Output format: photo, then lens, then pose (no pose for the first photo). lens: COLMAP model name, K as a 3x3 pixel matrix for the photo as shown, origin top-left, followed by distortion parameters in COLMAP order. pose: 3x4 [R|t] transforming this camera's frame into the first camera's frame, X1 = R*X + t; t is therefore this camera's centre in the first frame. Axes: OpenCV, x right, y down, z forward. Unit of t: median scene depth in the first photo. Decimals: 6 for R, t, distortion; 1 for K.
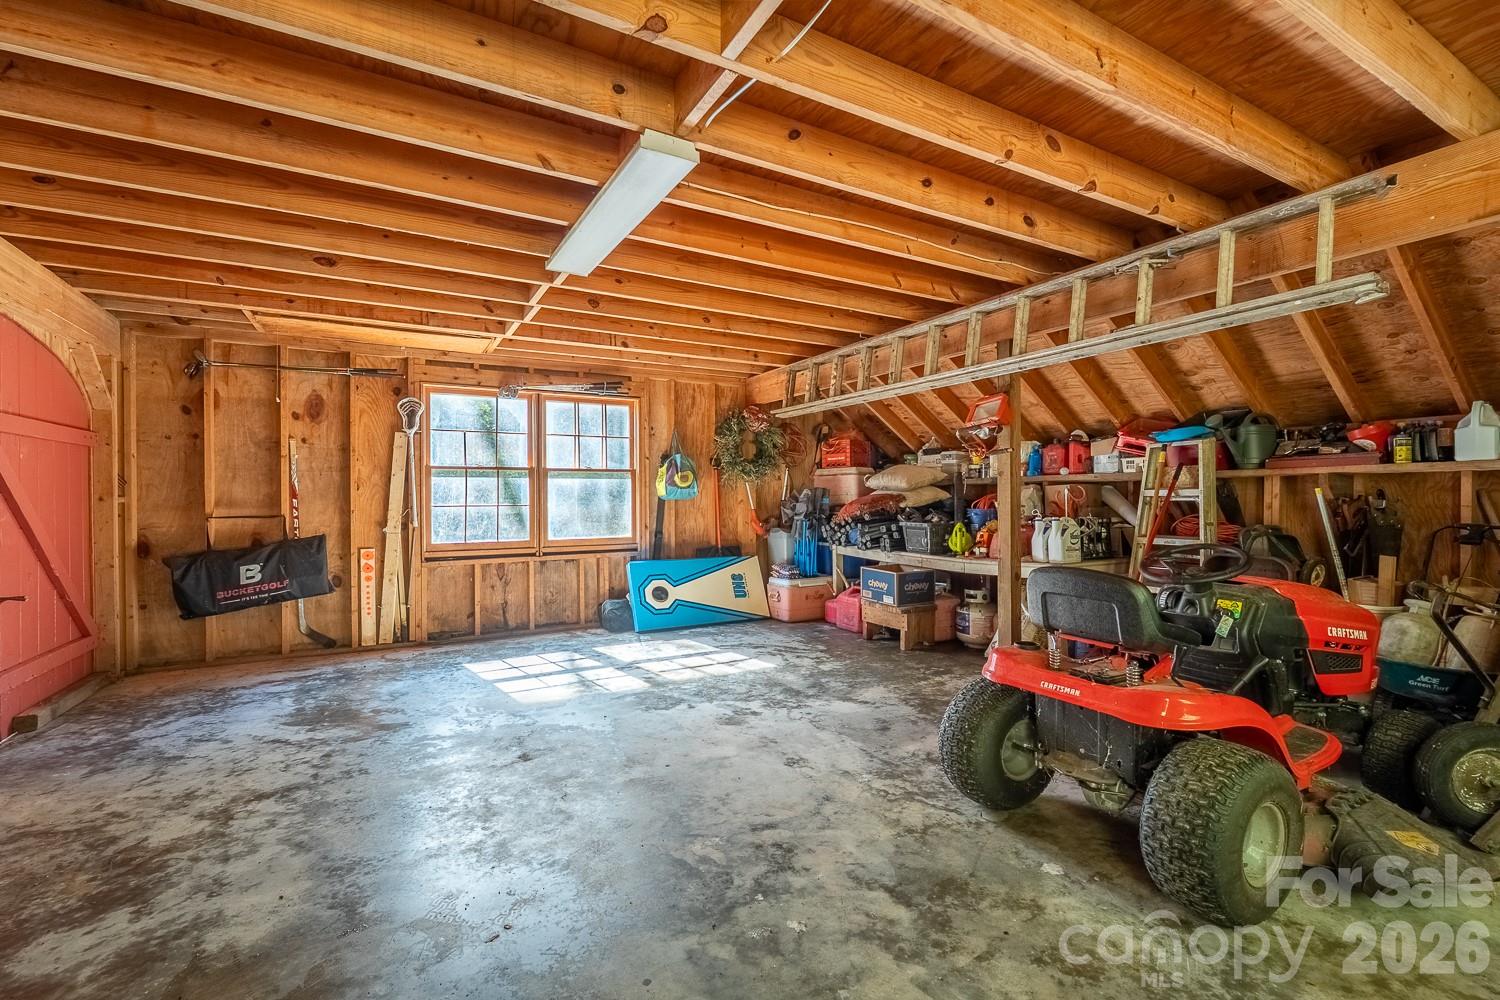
lens RADIAL K [[624.0, 0, 744.9], [0, 624.0, 499.3], [0, 0, 1]] dist [-0.001862, -0.000120]
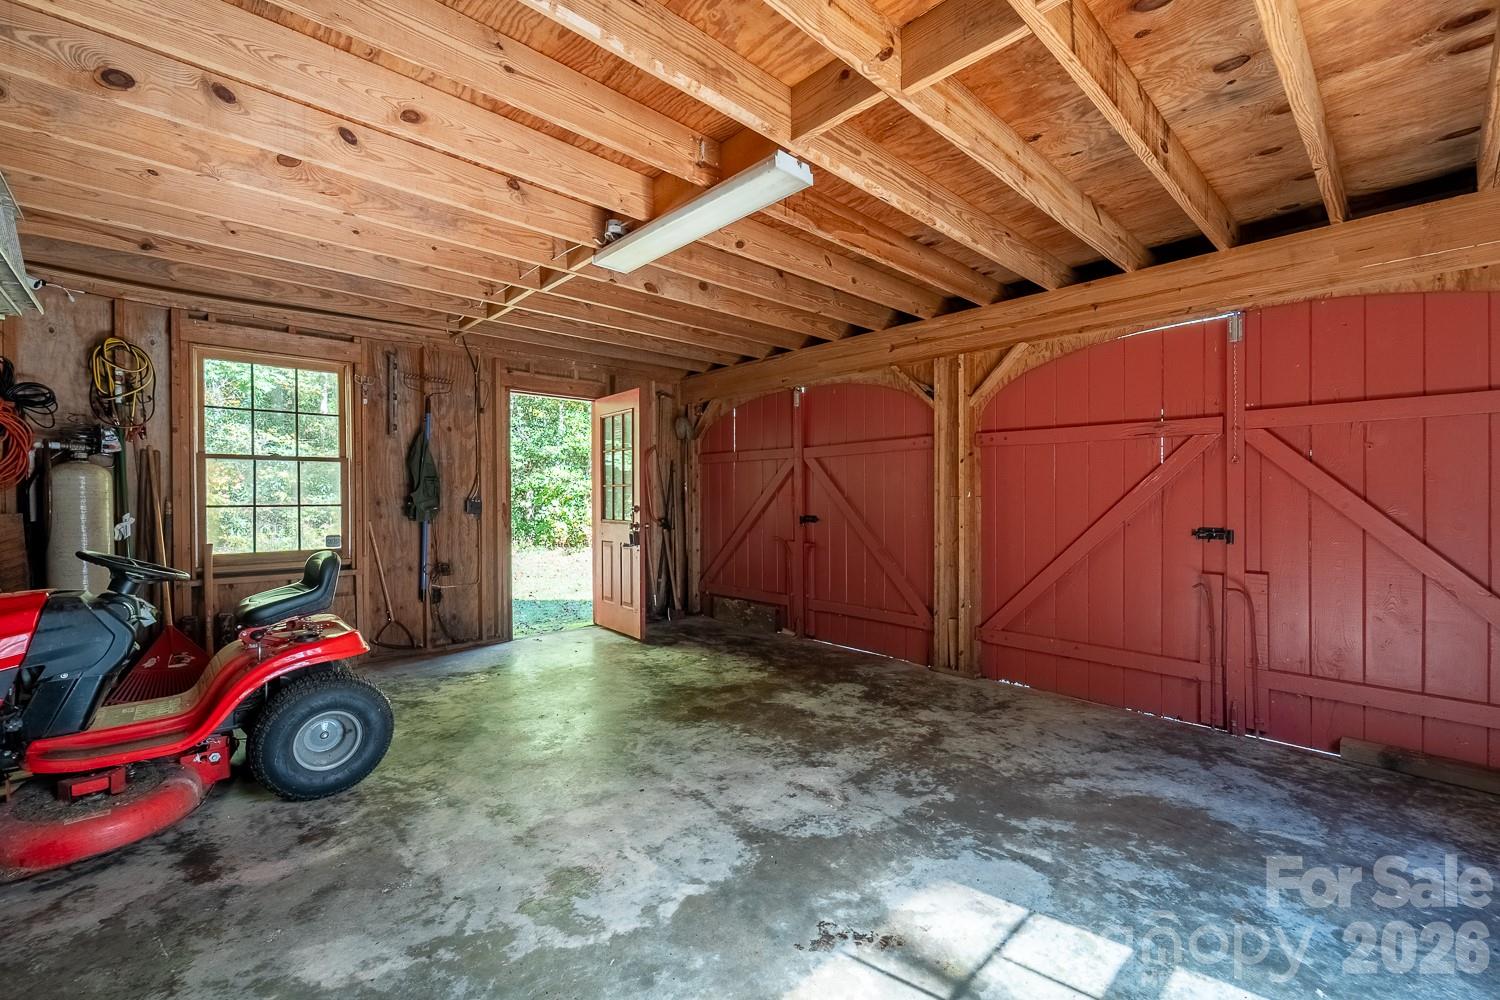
lens RADIAL K [[624.0, 0, 749.5], [0, 624.0, 499.2], [0, 0, 1]] dist [-0.001862, -0.000120]
pose [[-0.970032, 0.006513, -0.242888, -0.054068], [0.004089, 0.999937, 0.010483, -0.043994], [0.242941, 0.009176, -0.969998, 2.077129]]
